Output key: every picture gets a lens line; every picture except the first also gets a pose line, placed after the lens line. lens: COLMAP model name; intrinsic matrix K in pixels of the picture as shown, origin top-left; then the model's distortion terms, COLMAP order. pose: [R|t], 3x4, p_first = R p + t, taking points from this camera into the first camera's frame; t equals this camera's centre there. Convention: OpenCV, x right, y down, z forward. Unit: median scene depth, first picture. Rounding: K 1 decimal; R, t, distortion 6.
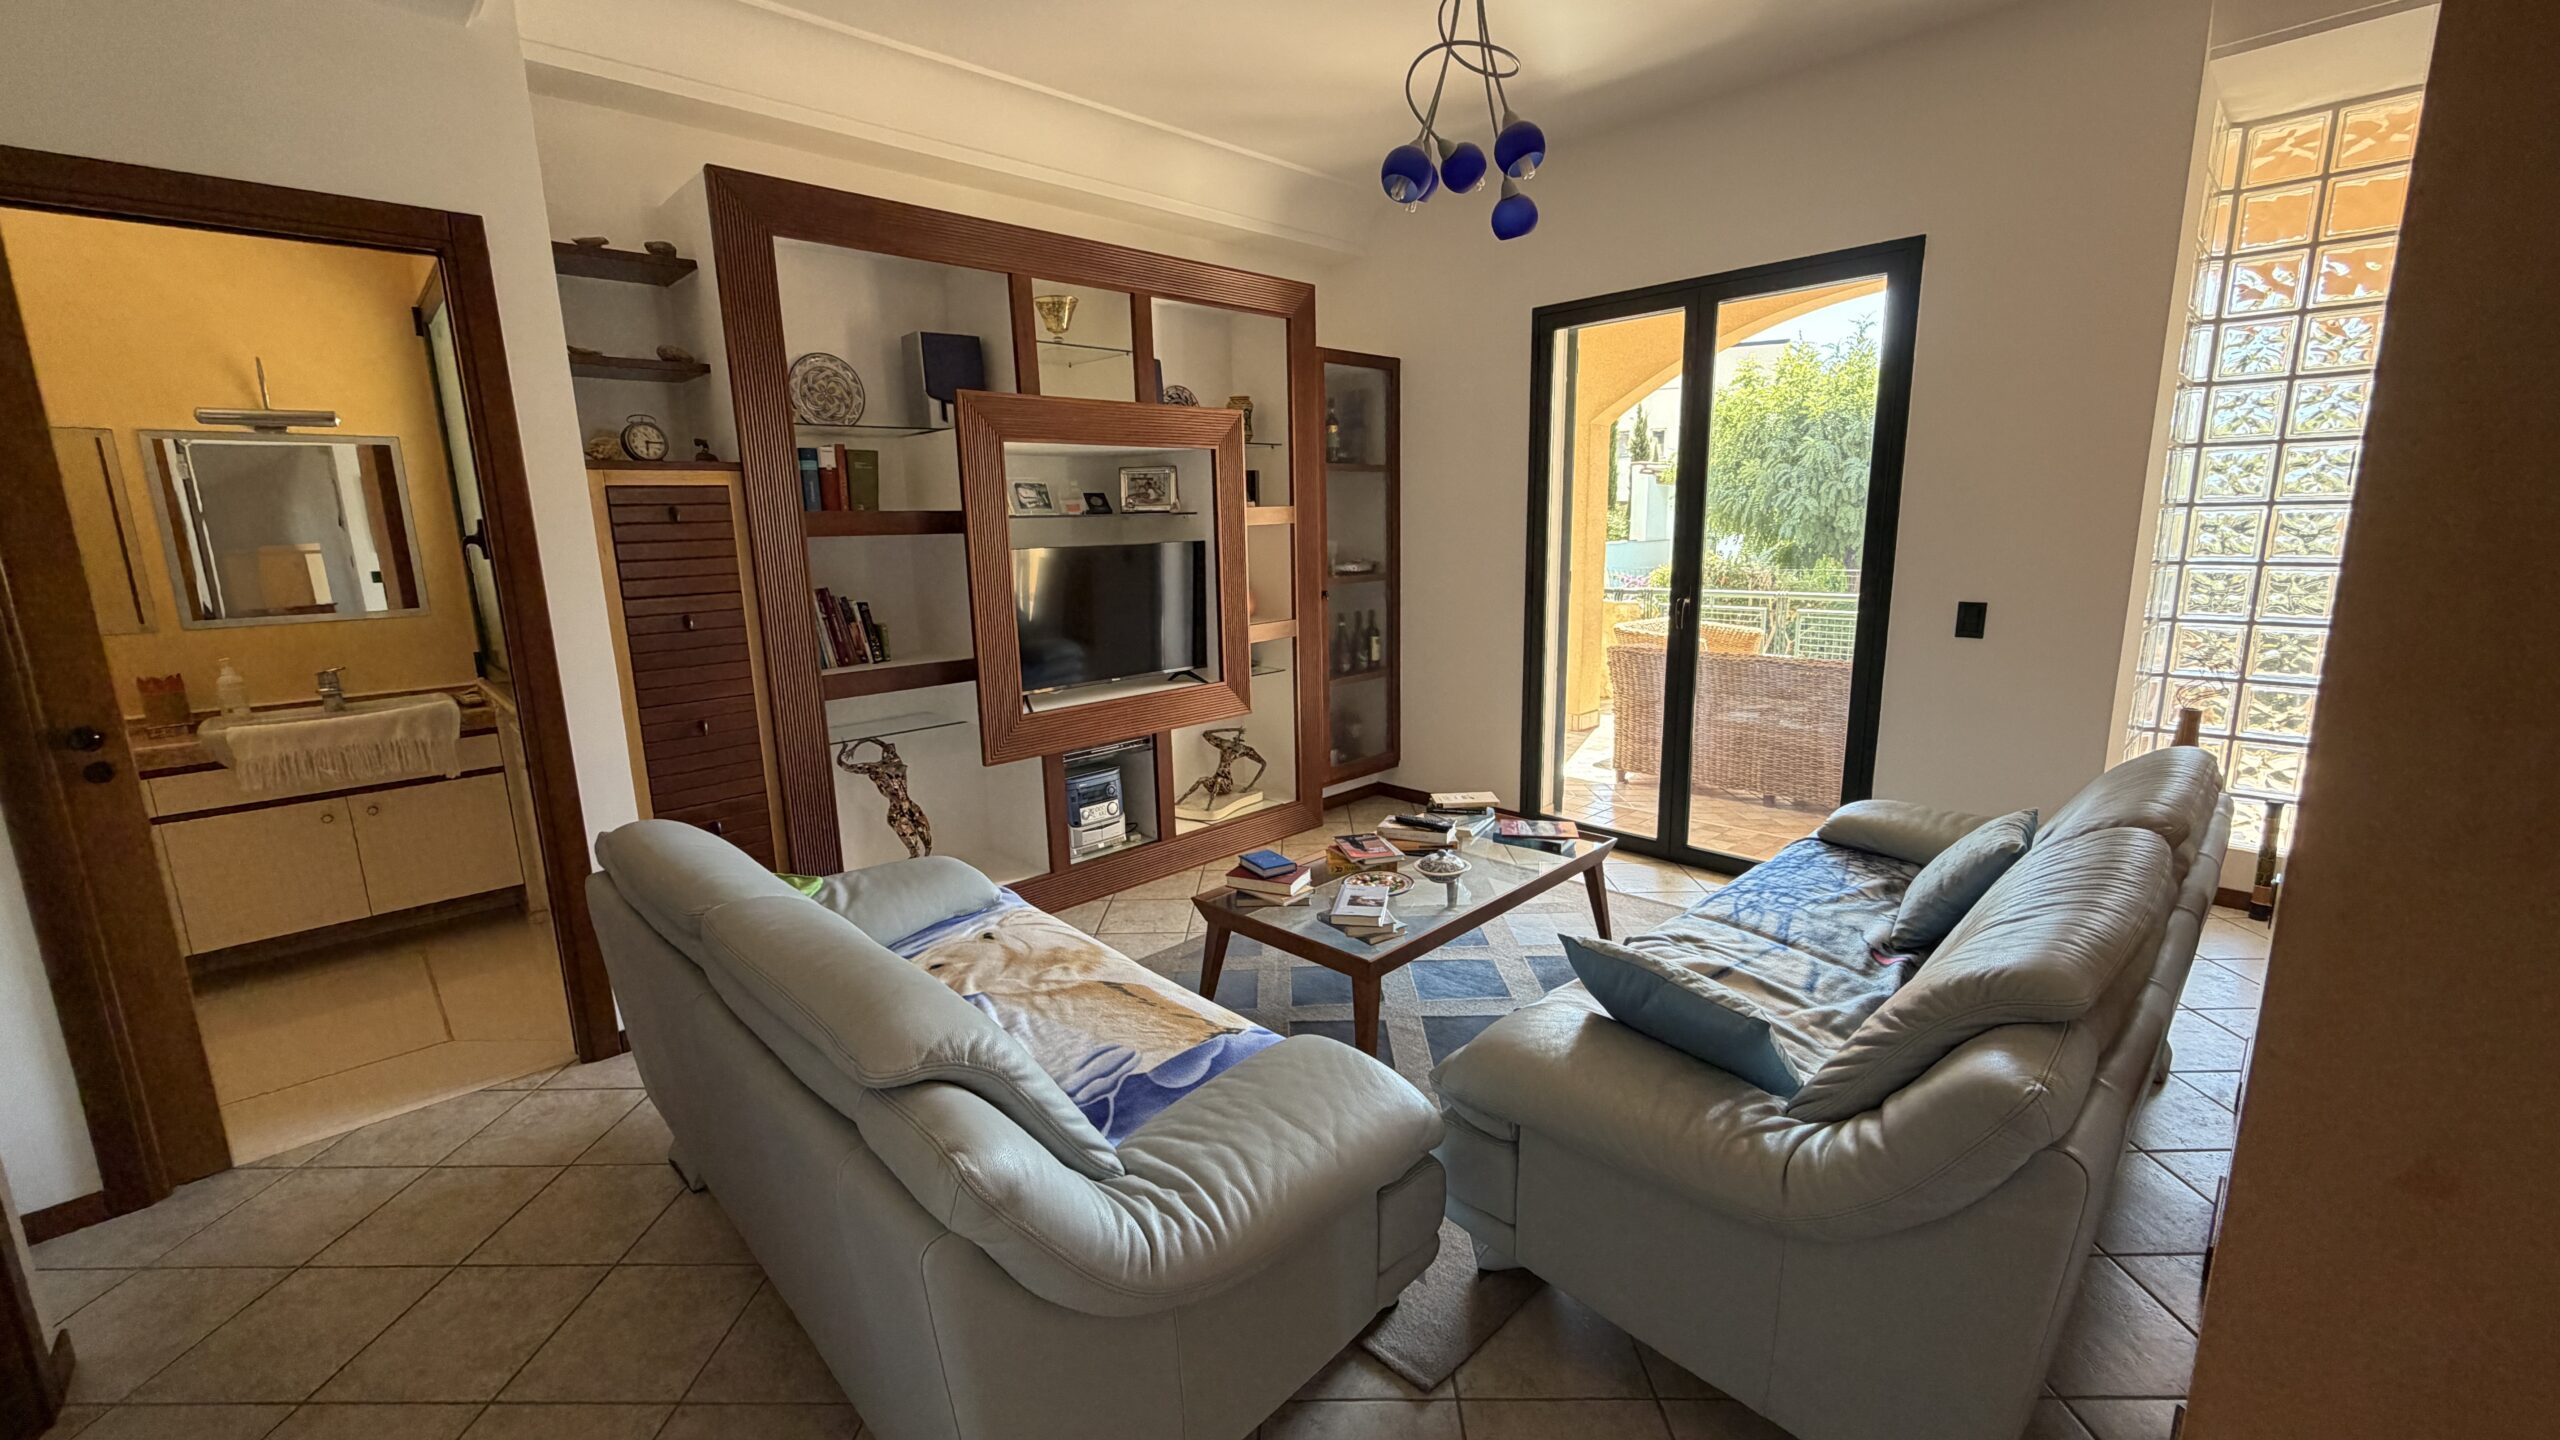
lens RADIAL K [[1024.3, 0, 1283.6], [0, 1024.3, 718.8], [0, 0, 1]] dist [0.003700, -0.000634]
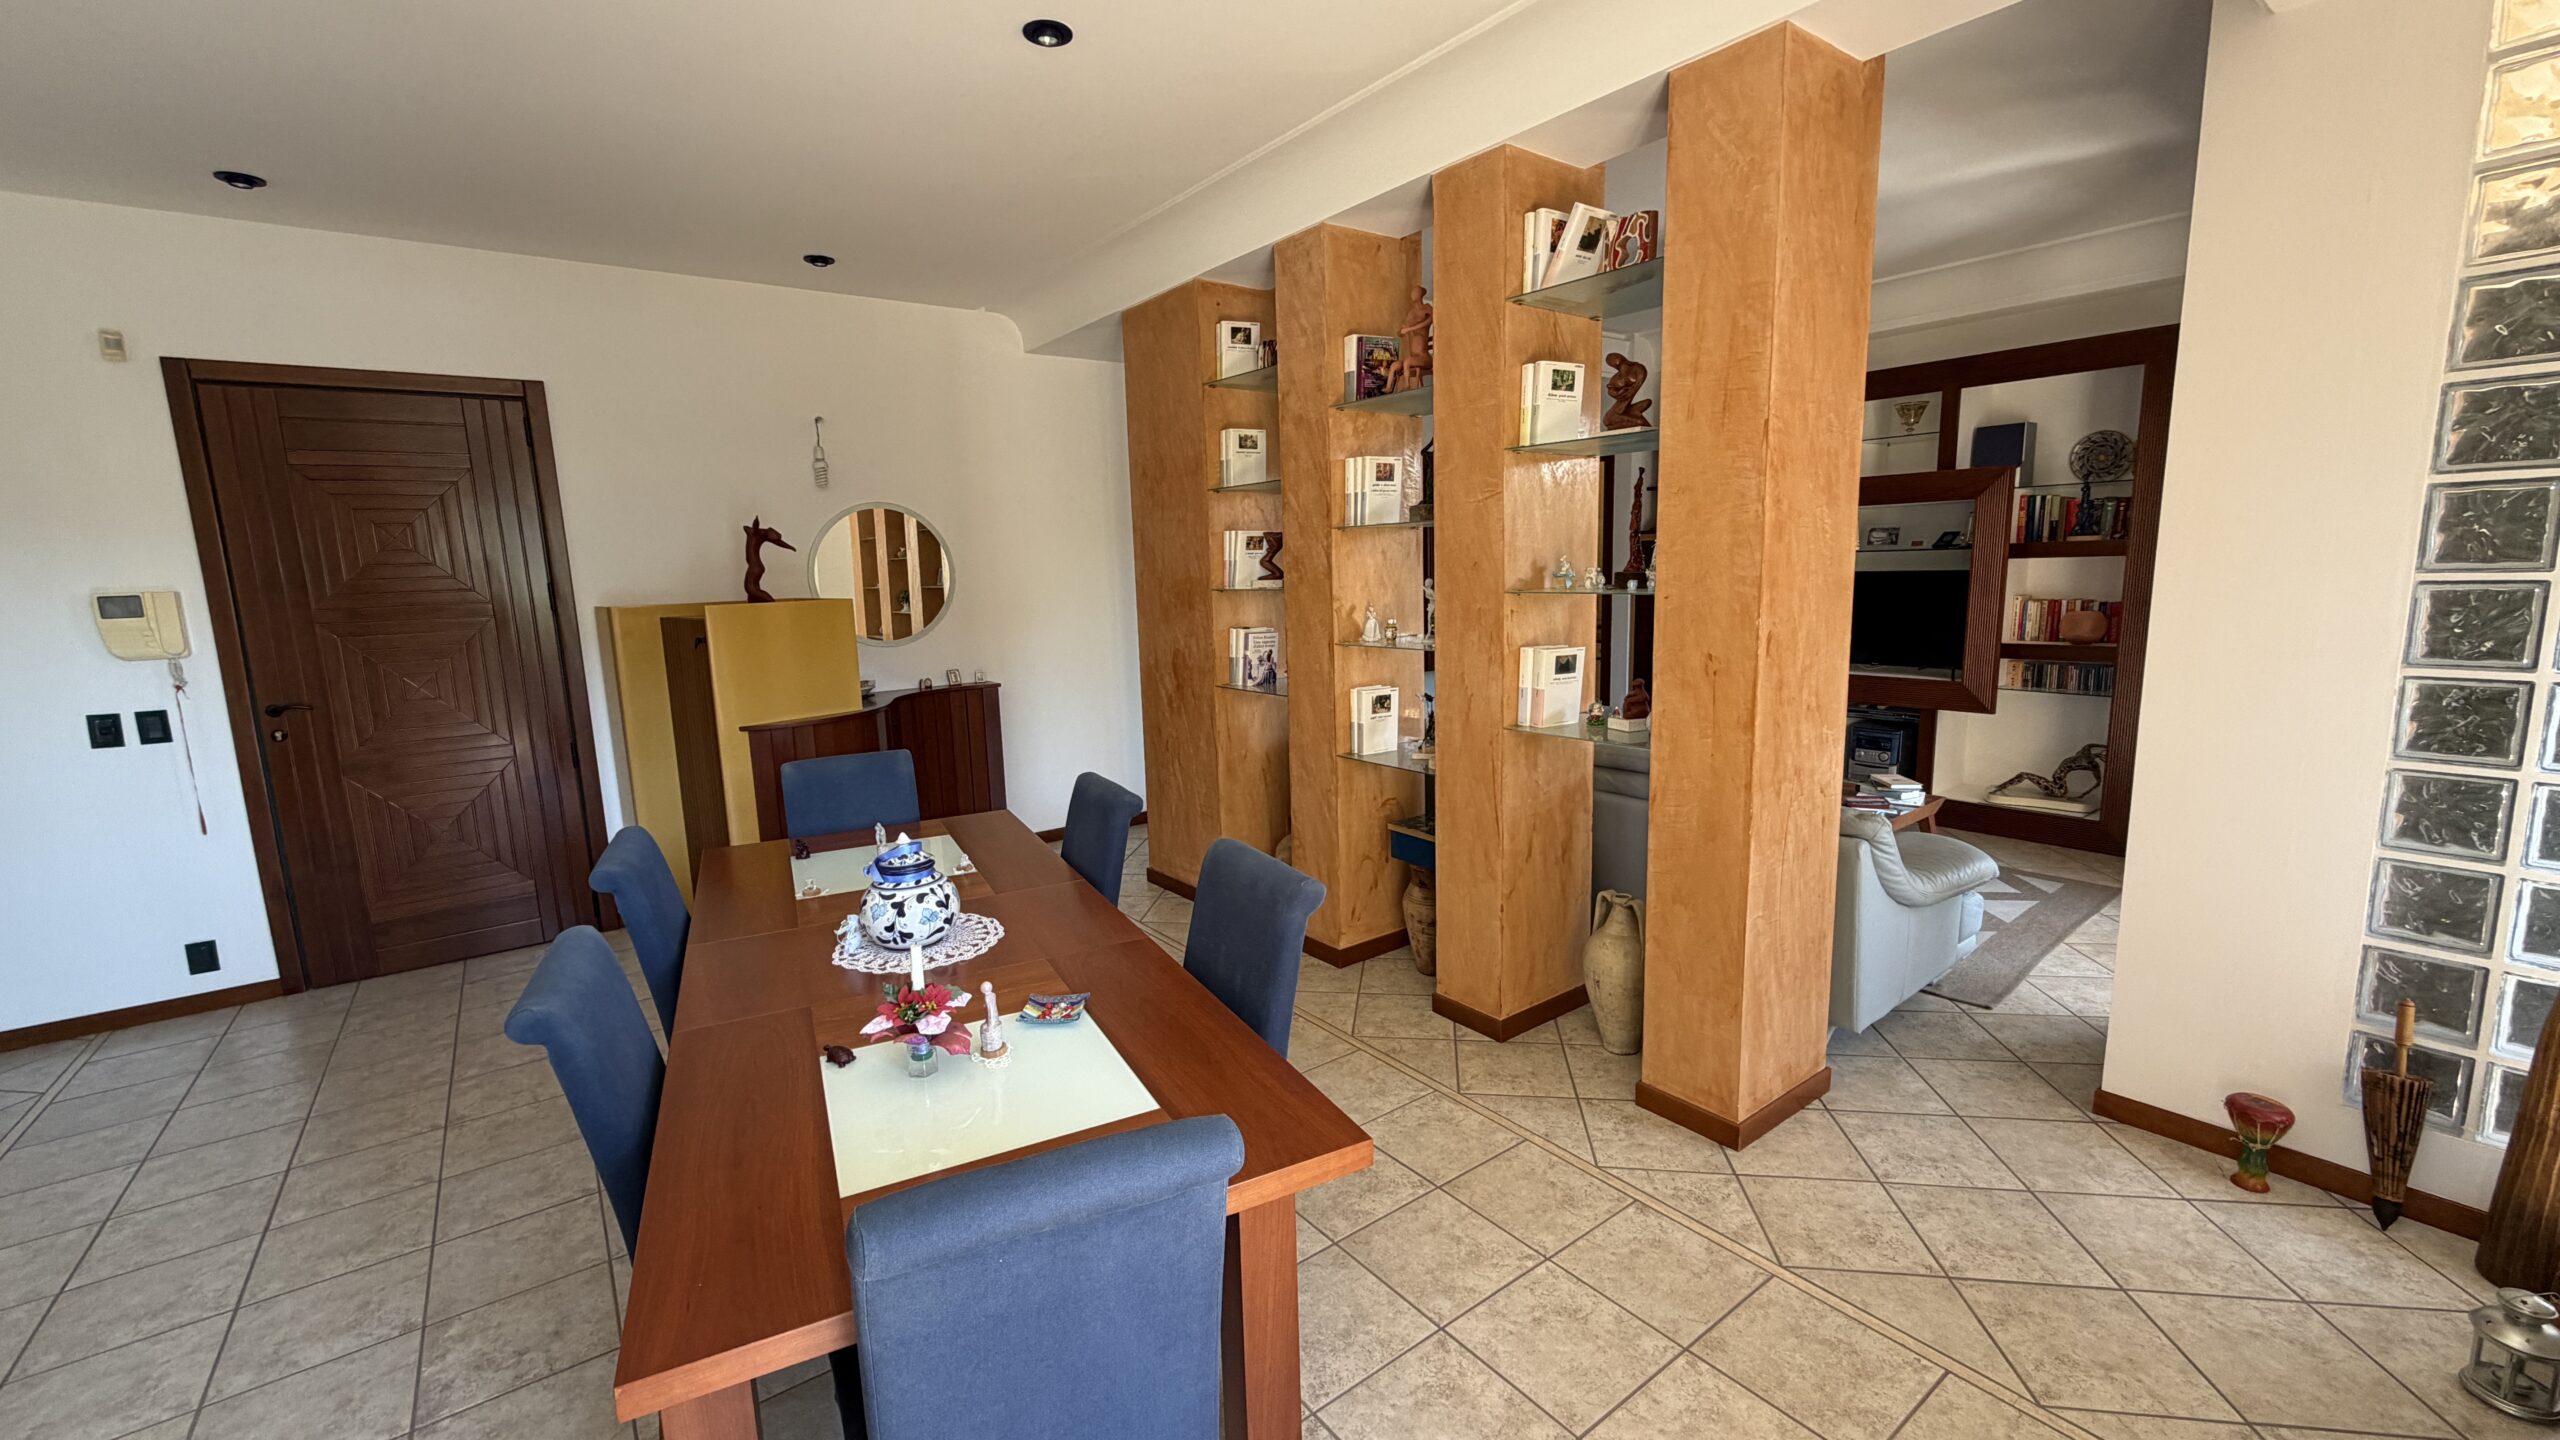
lens RADIAL K [[1024.3, 0, 1262.8], [0, 1024.3, 723.7], [0, 0, 1]] dist [0.003700, -0.000634]
pose [[-0.147953, 0.178348, -0.972781, 1.440462], [-0.161073, 0.966127, 0.201626, -0.111809], [0.975790, 0.186520, -0.114215, 0.343006]]
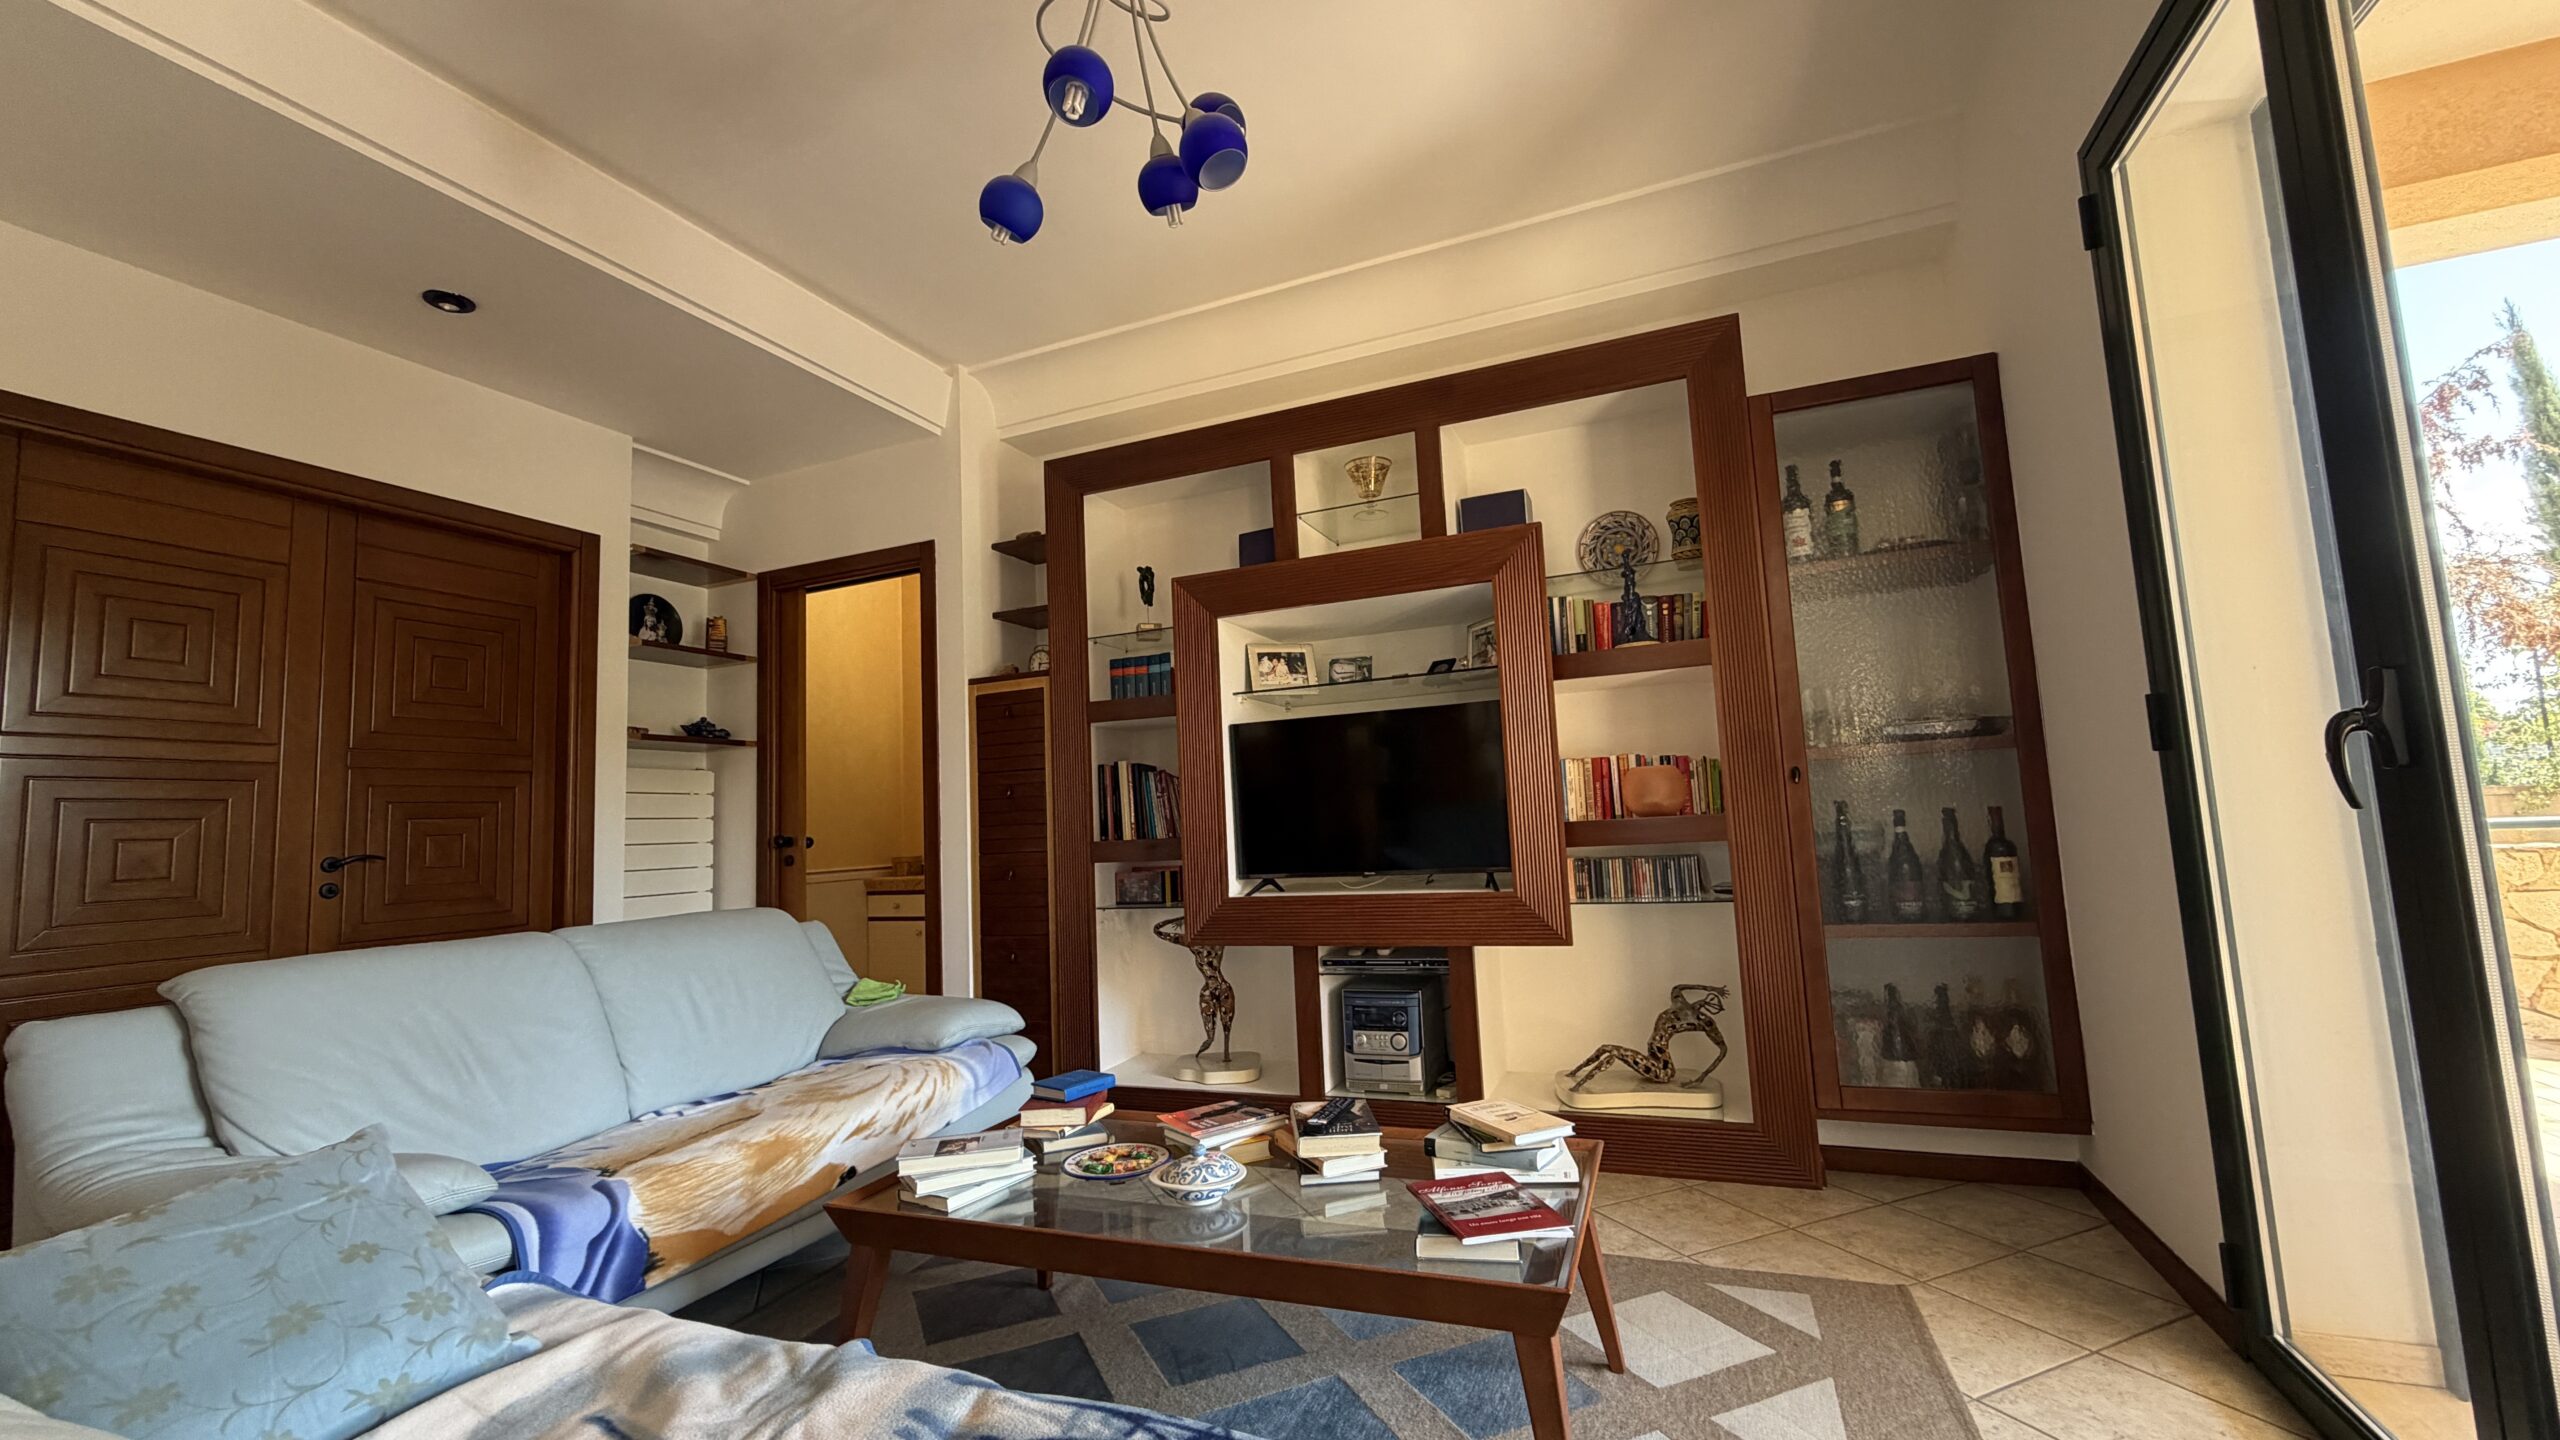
lens RADIAL K [[1024.3, 0, 1271.8], [0, 1024.3, 724.1], [0, 0, 1]] dist [0.003700, -0.000634]
pose [[0.386933, -0.091152, -0.917591, 0.591075], [-0.144390, 0.976837, -0.157925, -0.013543], [0.910733, 0.193597, 0.364810, 0.622024]]
